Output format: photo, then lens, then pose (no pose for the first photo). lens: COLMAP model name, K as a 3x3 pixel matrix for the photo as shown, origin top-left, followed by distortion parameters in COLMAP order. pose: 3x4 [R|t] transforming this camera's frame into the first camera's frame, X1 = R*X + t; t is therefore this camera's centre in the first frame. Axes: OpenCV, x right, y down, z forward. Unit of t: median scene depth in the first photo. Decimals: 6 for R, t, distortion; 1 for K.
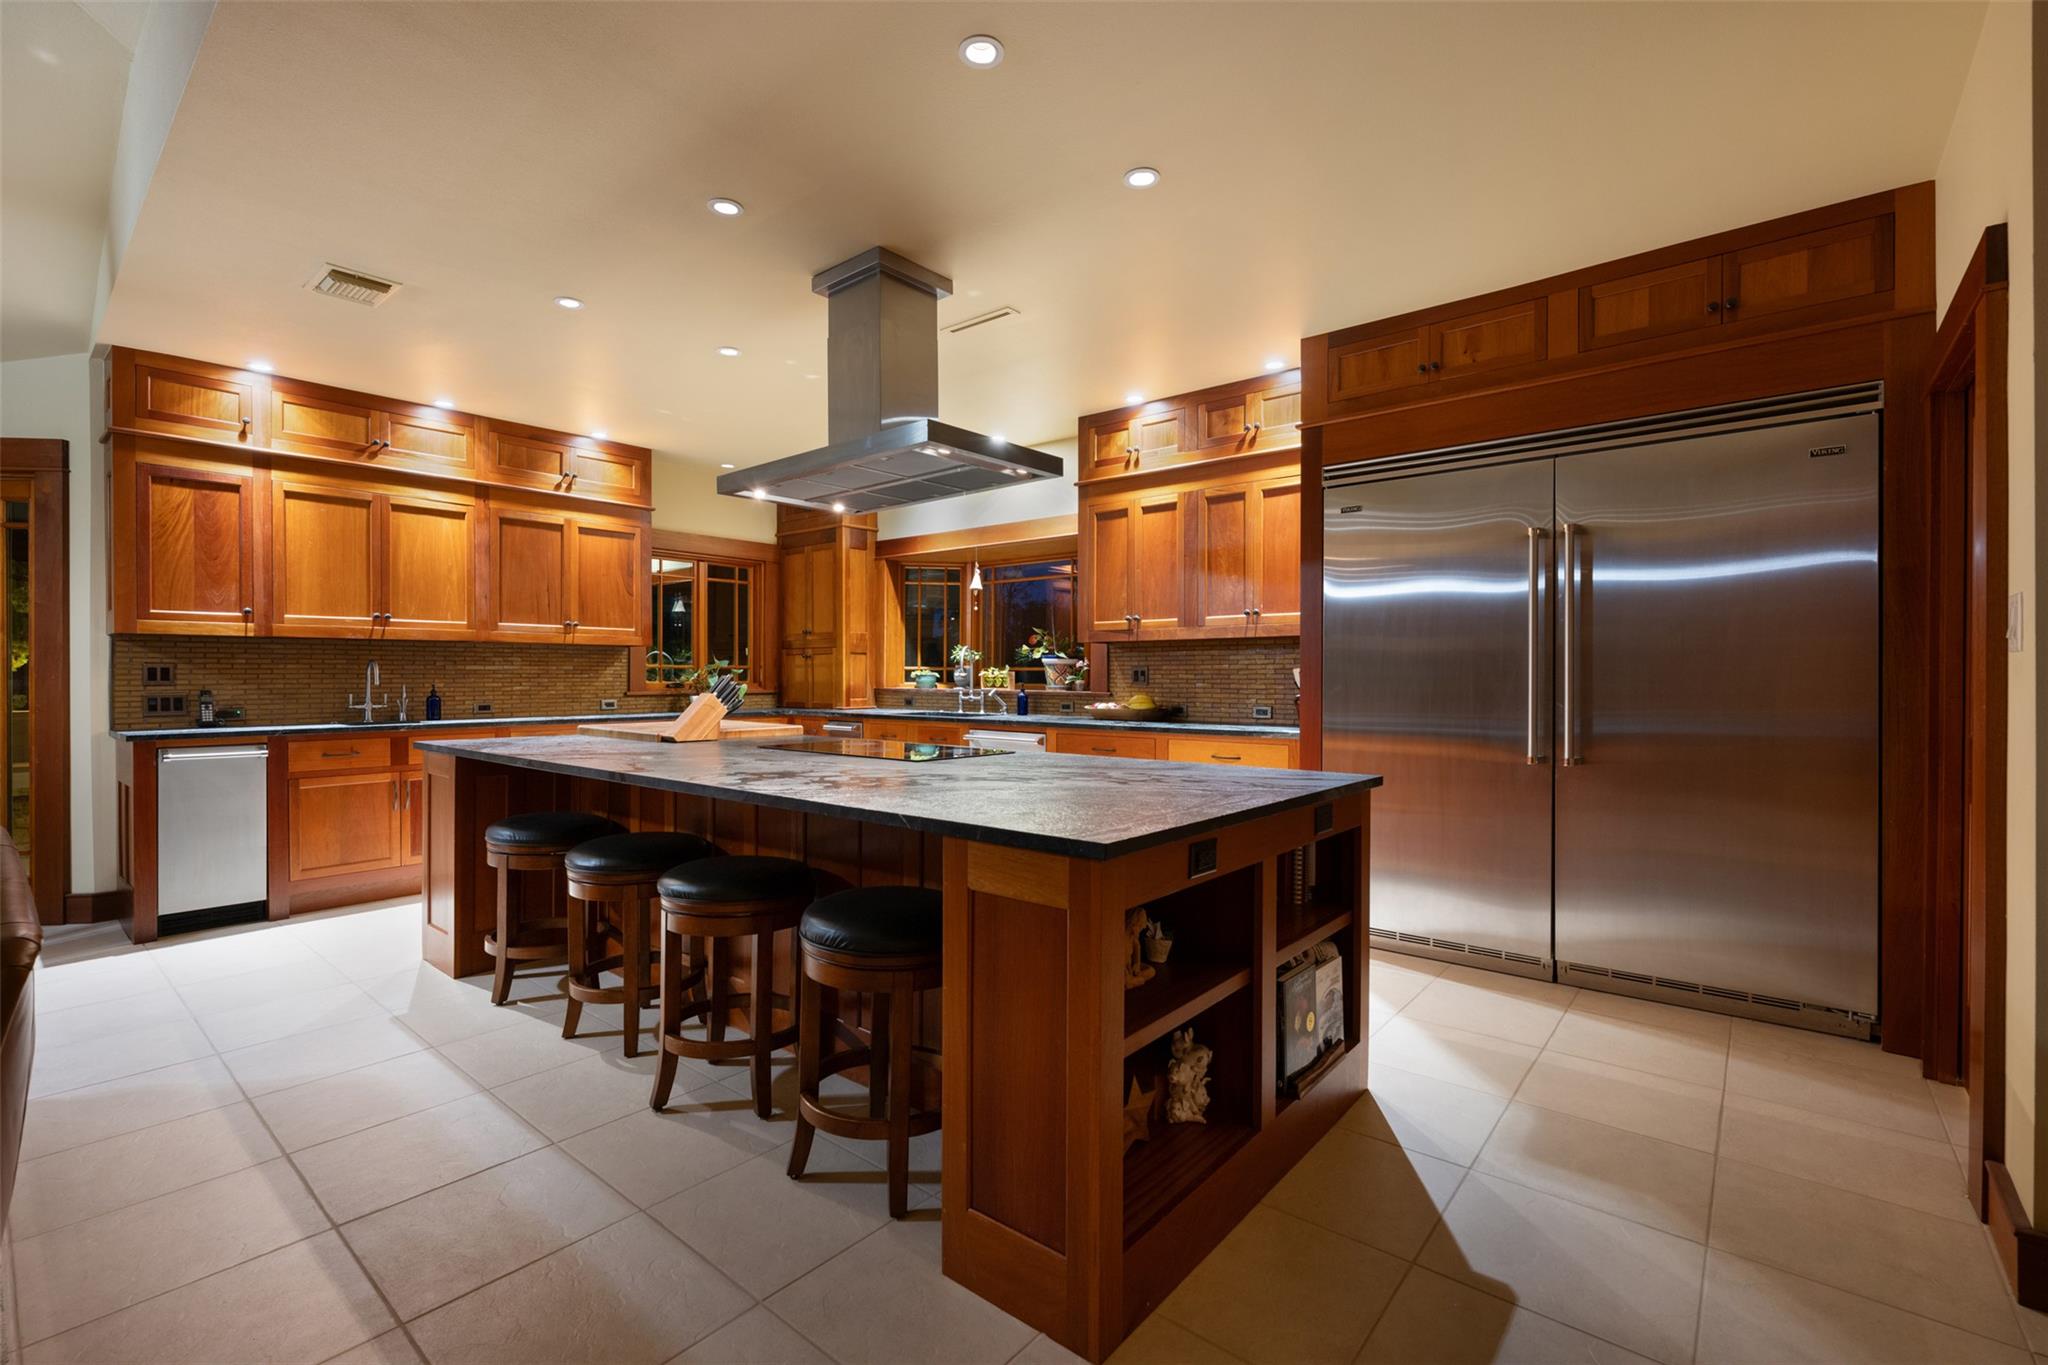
lens RADIAL K [[895.6, 0, 1022.0], [0, 895.6, 678.5], [0, 0, 1]] dist [-0.002914, -0.000964]
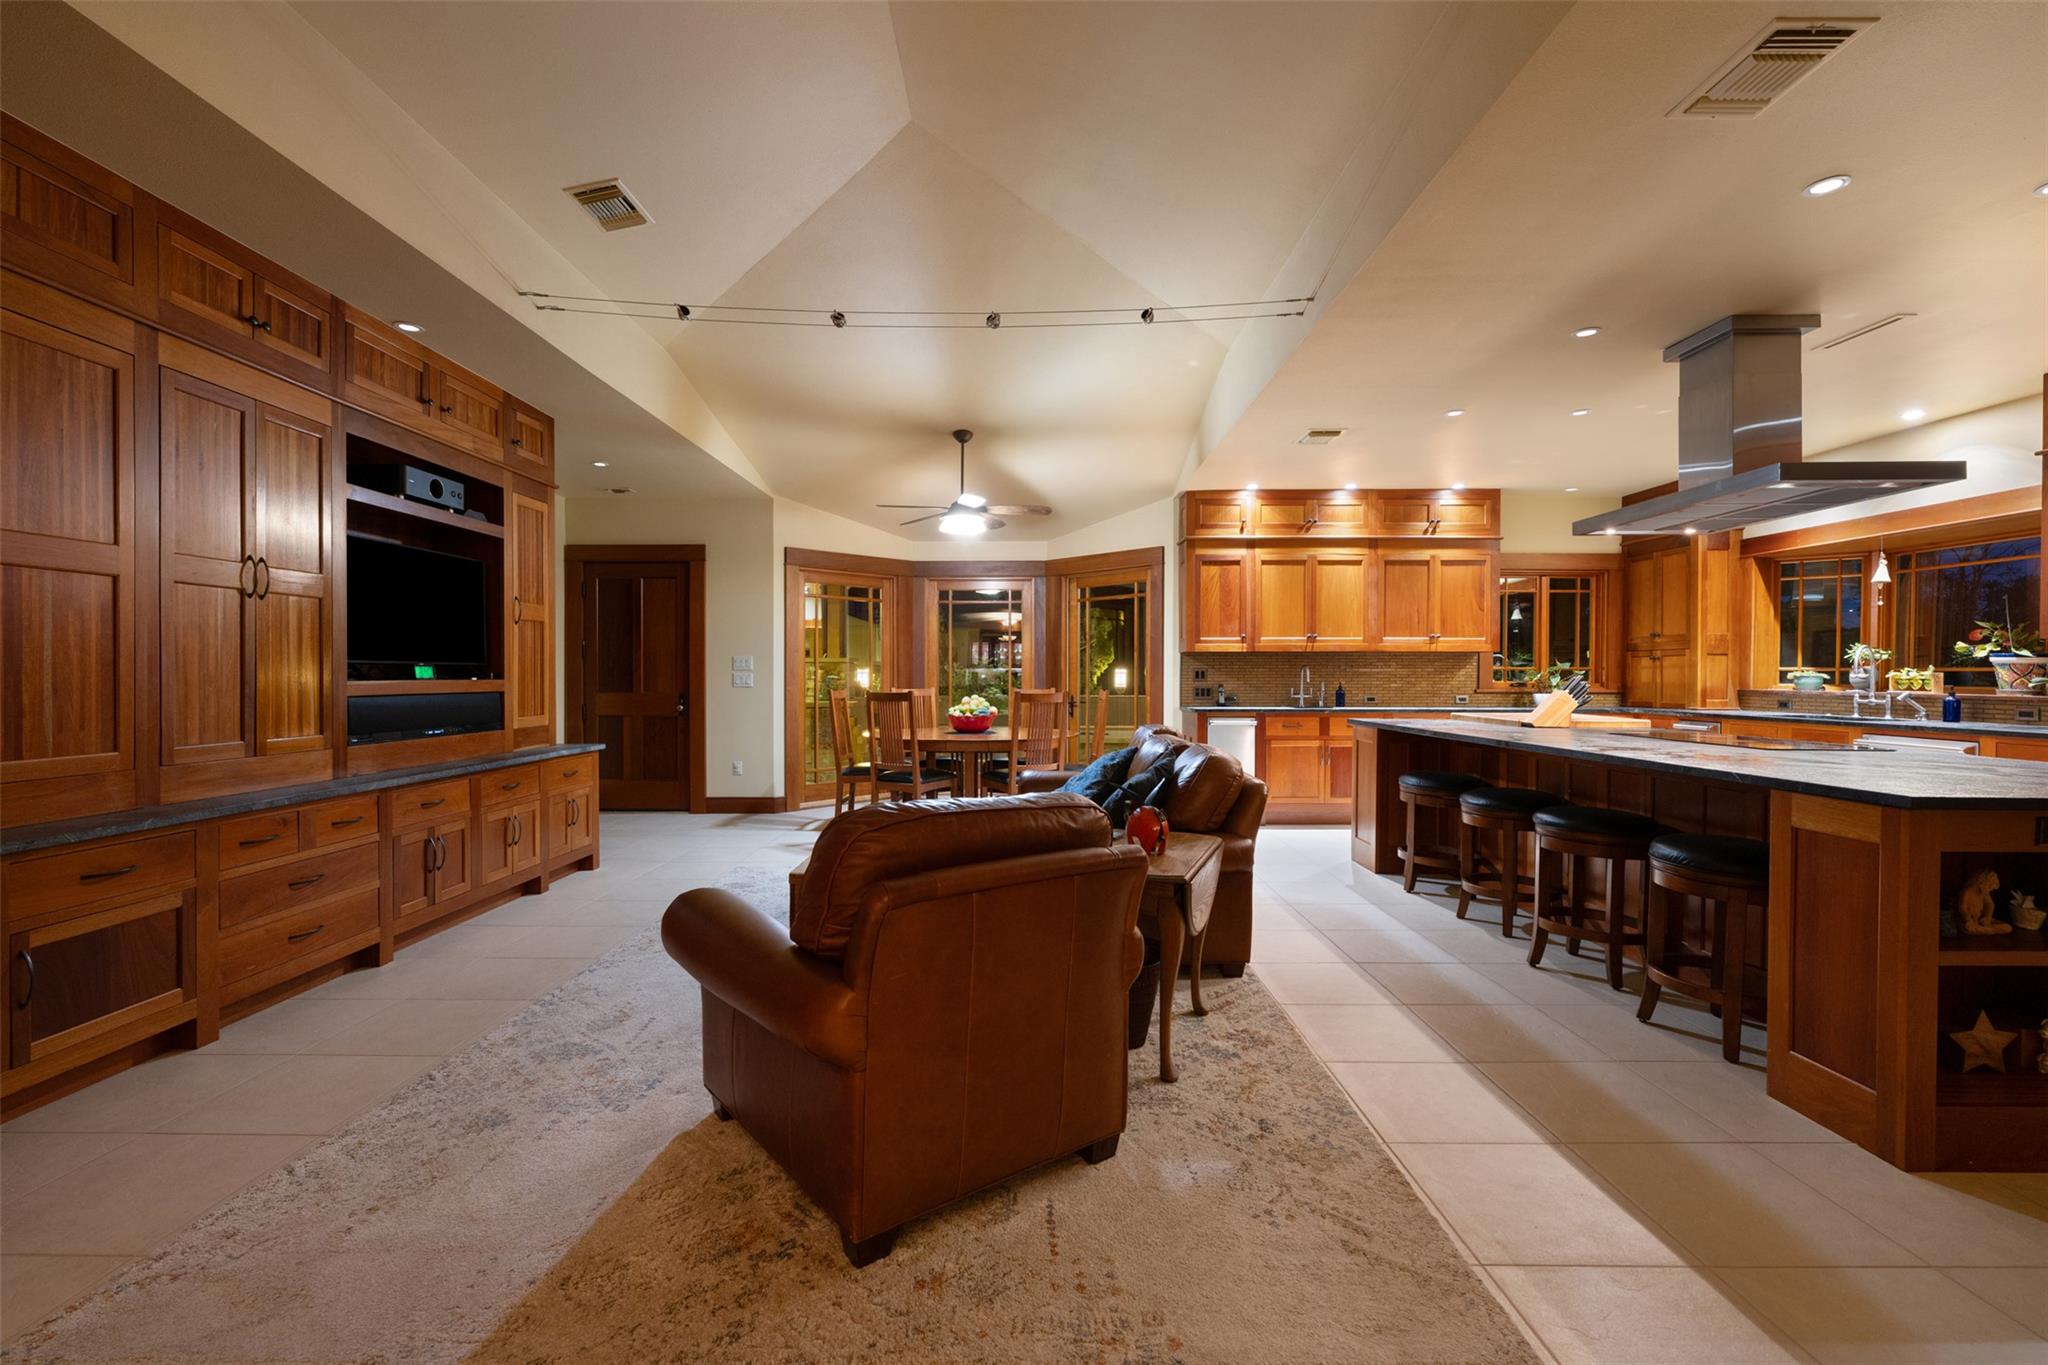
lens RADIAL K [[860.8, 0, 1016.8], [0, 860.8, 681.6], [0, 0, 1]] dist [0.001704, -0.001108]
pose [[0.642801, 0.006750, -0.766004, 0.080210], [-0.004406, 0.999977, 0.005115, 0.001282], [0.766021, 0.000087, 0.642816, -0.339327]]
